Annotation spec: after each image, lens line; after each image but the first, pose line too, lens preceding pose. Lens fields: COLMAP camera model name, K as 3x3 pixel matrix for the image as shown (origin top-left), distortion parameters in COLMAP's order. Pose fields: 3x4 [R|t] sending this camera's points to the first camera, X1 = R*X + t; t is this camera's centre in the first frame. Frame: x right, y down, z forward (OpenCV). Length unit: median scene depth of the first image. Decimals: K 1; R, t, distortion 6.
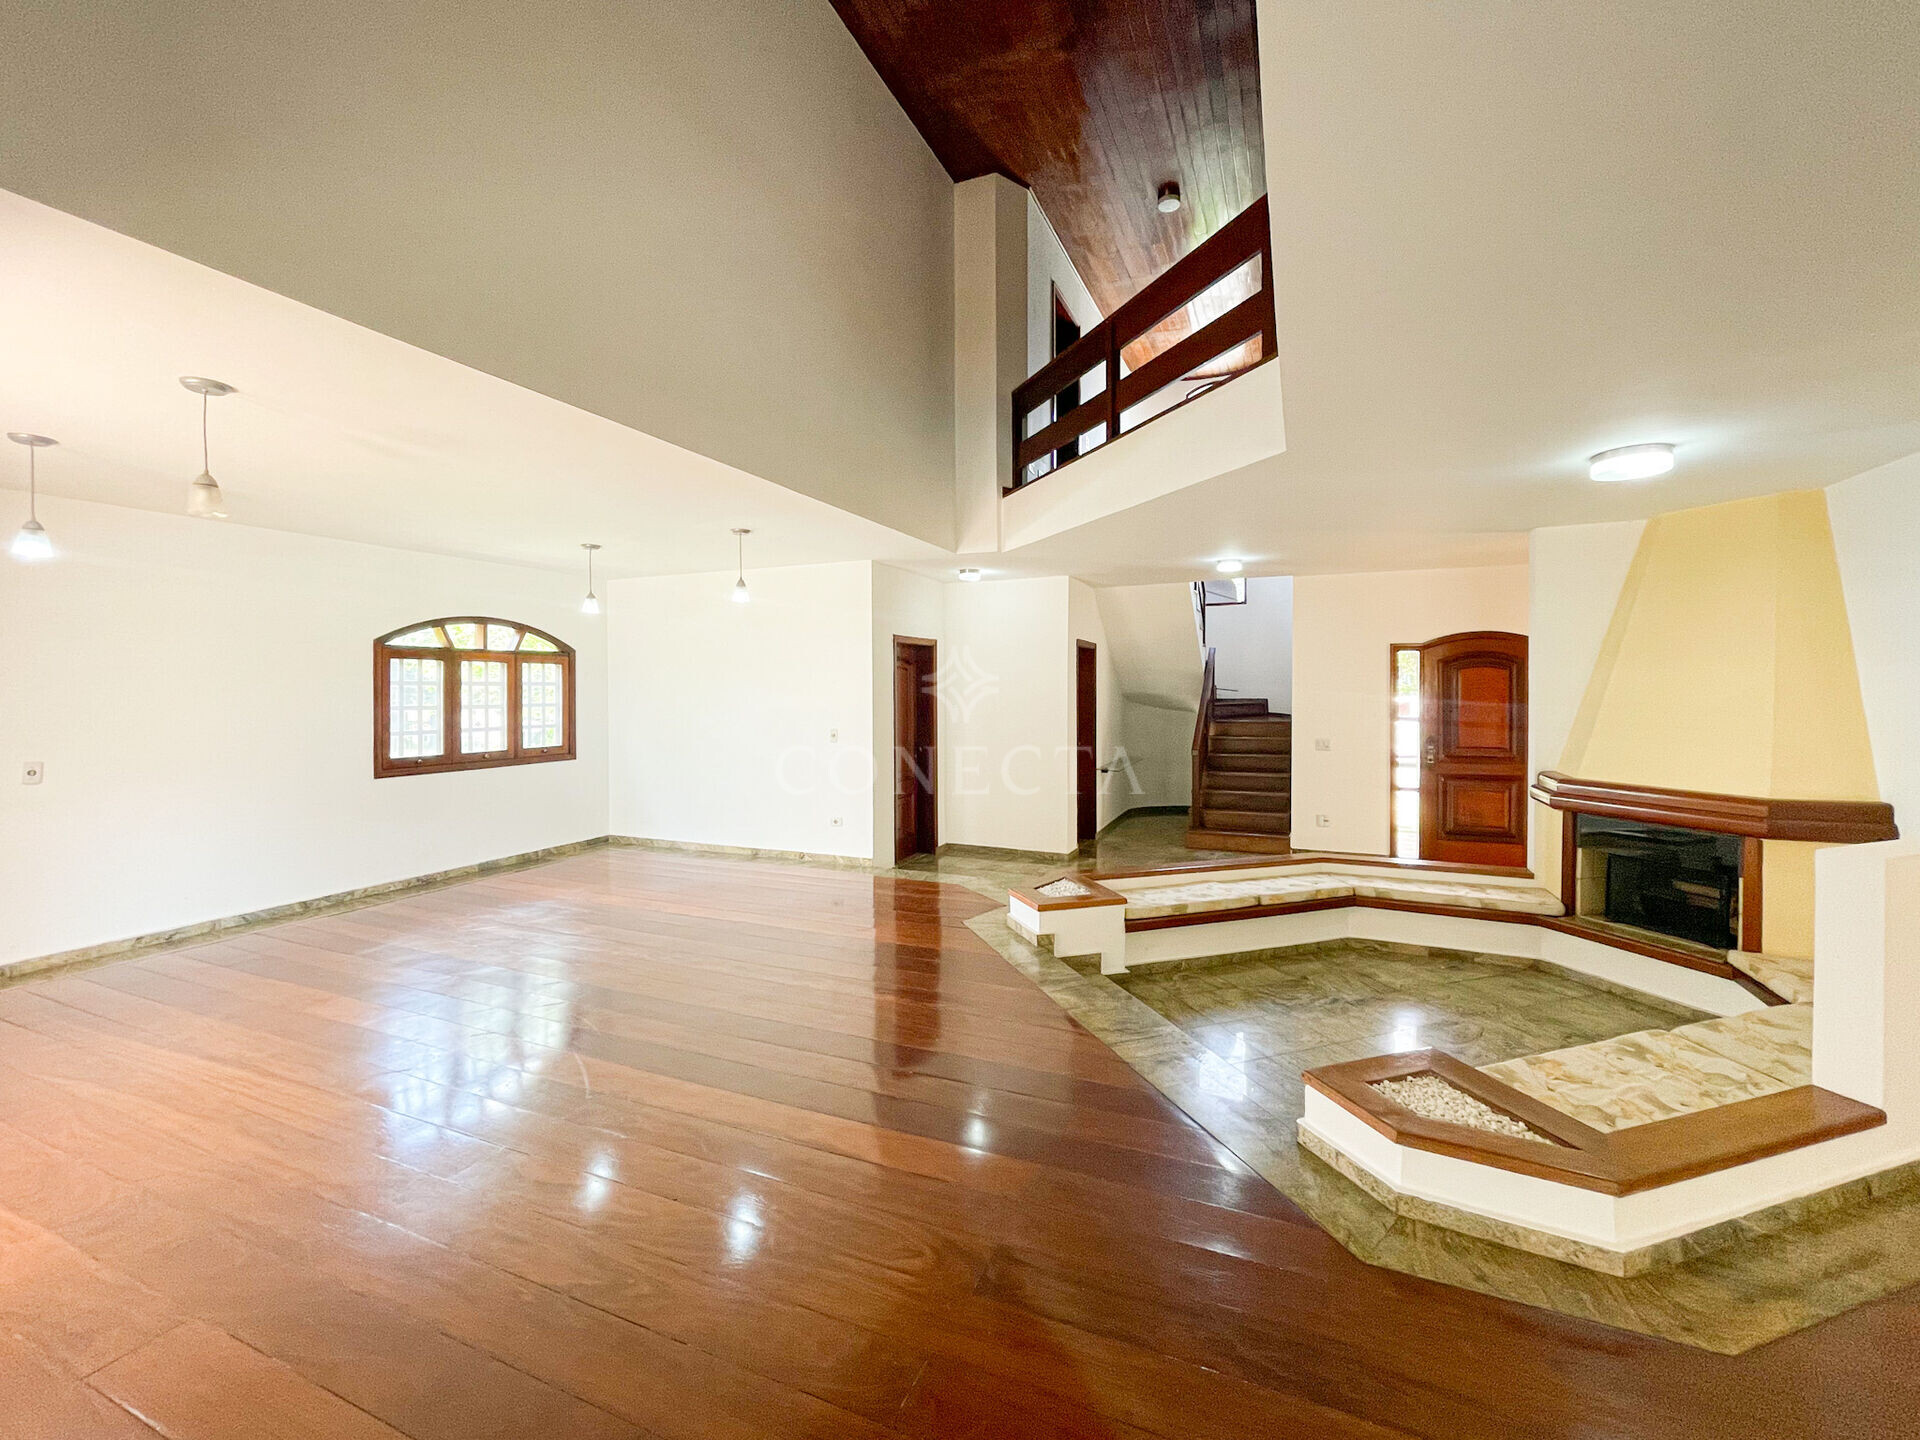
lens RADIAL K [[790.8, 0, 956.1], [0, 790.8, 720.8], [0, 0, 1]] dist [-0.014596, -0.000206]
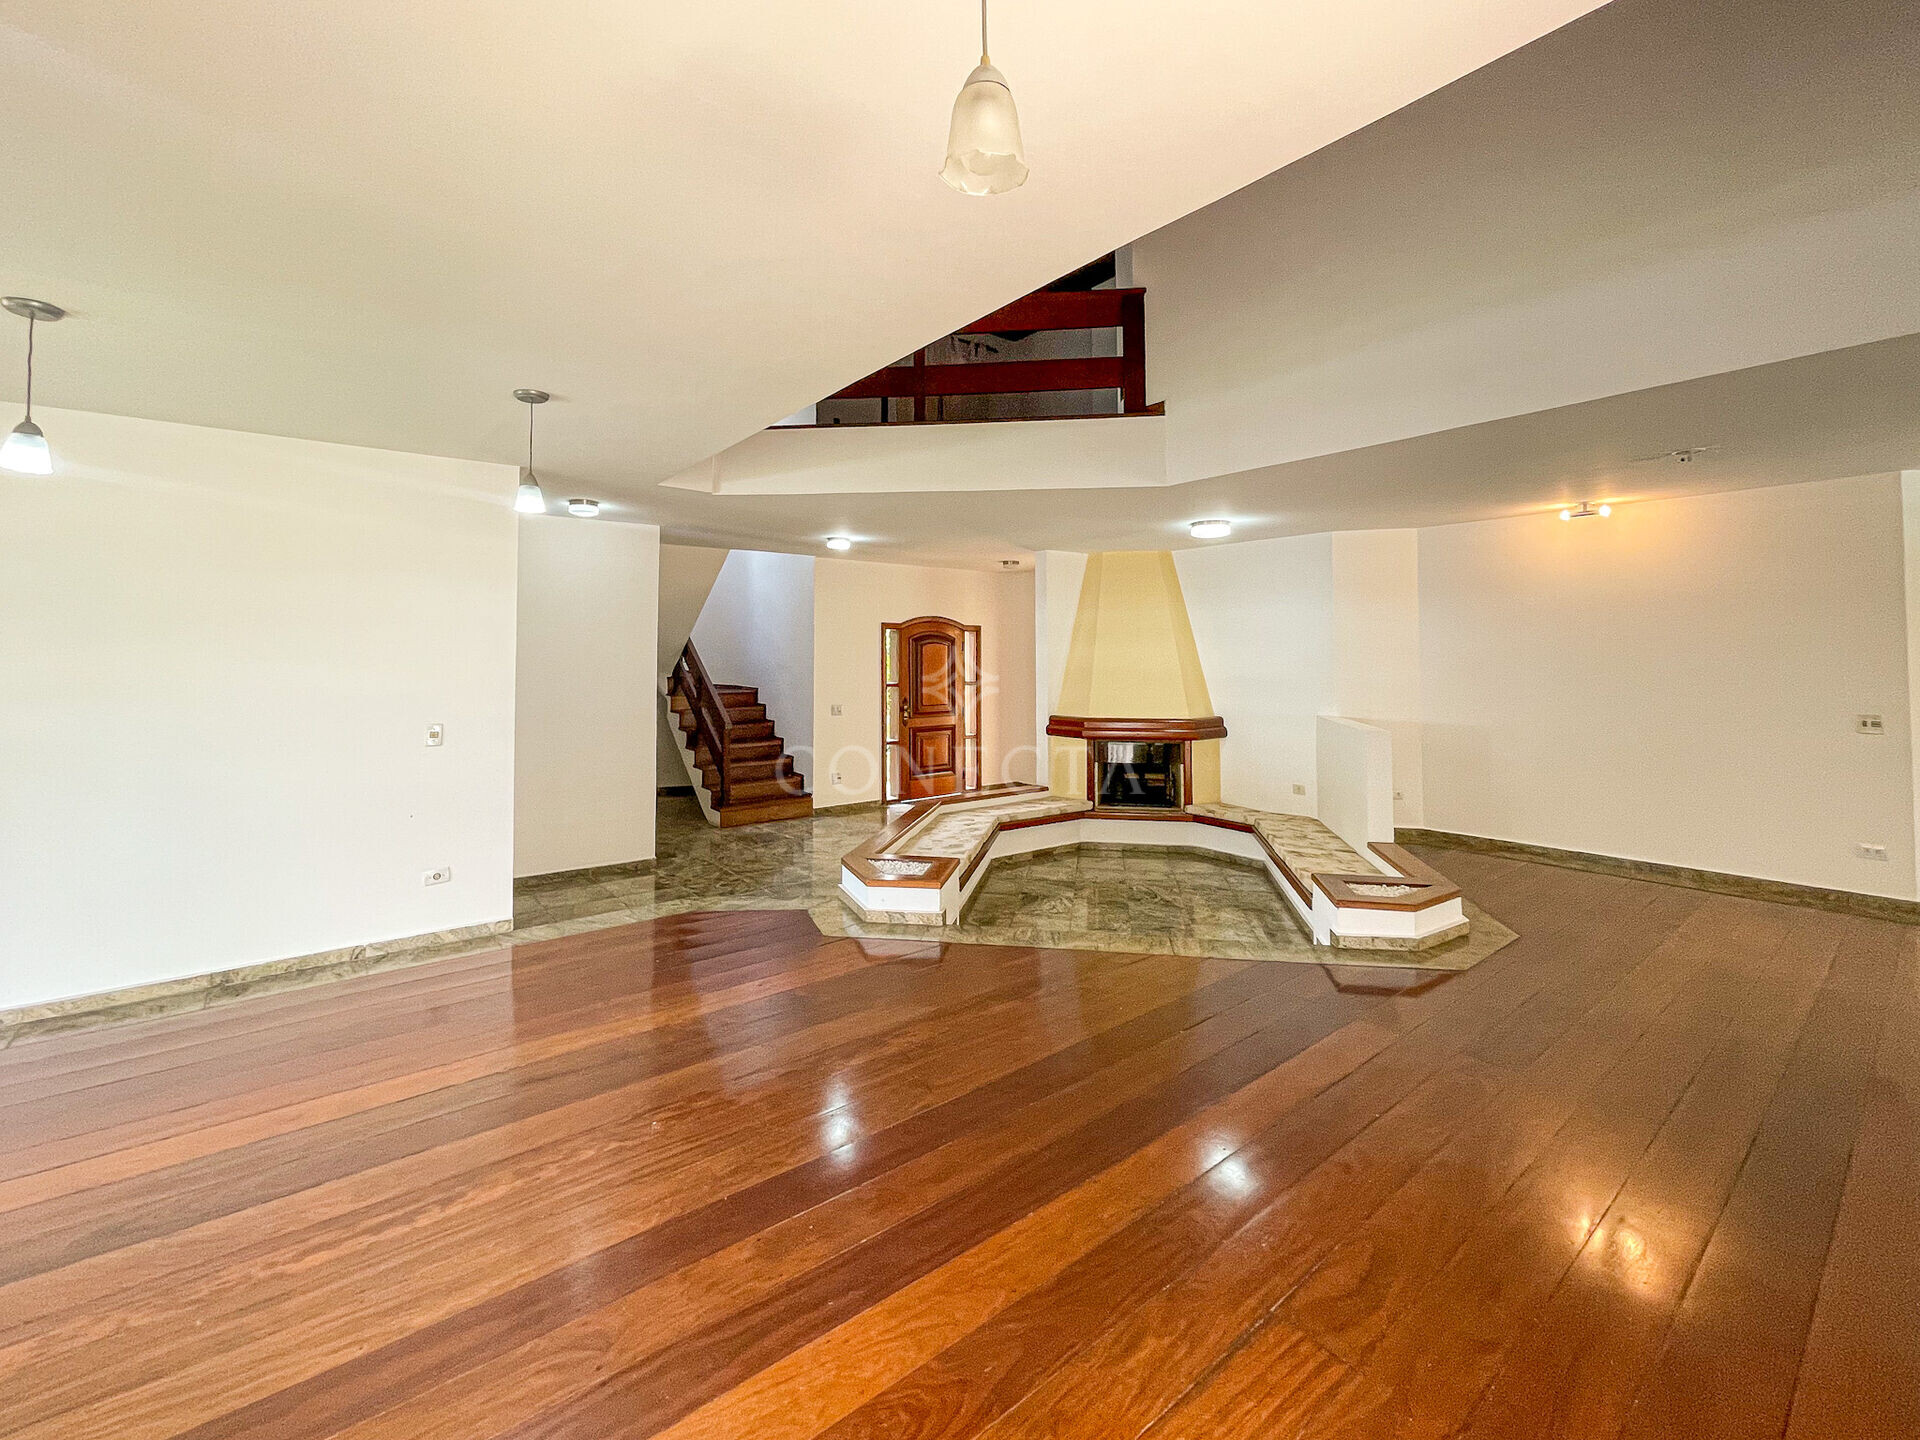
lens RADIAL K [[807.7, 0, 955.7], [0, 807.7, 641.5], [0, 0, 1]] dist [0.001238, 0.000018]
pose [[0.461939, 0.022981, 0.886614, -0.542415], [0.037229, 0.998281, -0.045272, -0.009672], [-0.886130, 0.053921, 0.460289, 0.363688]]
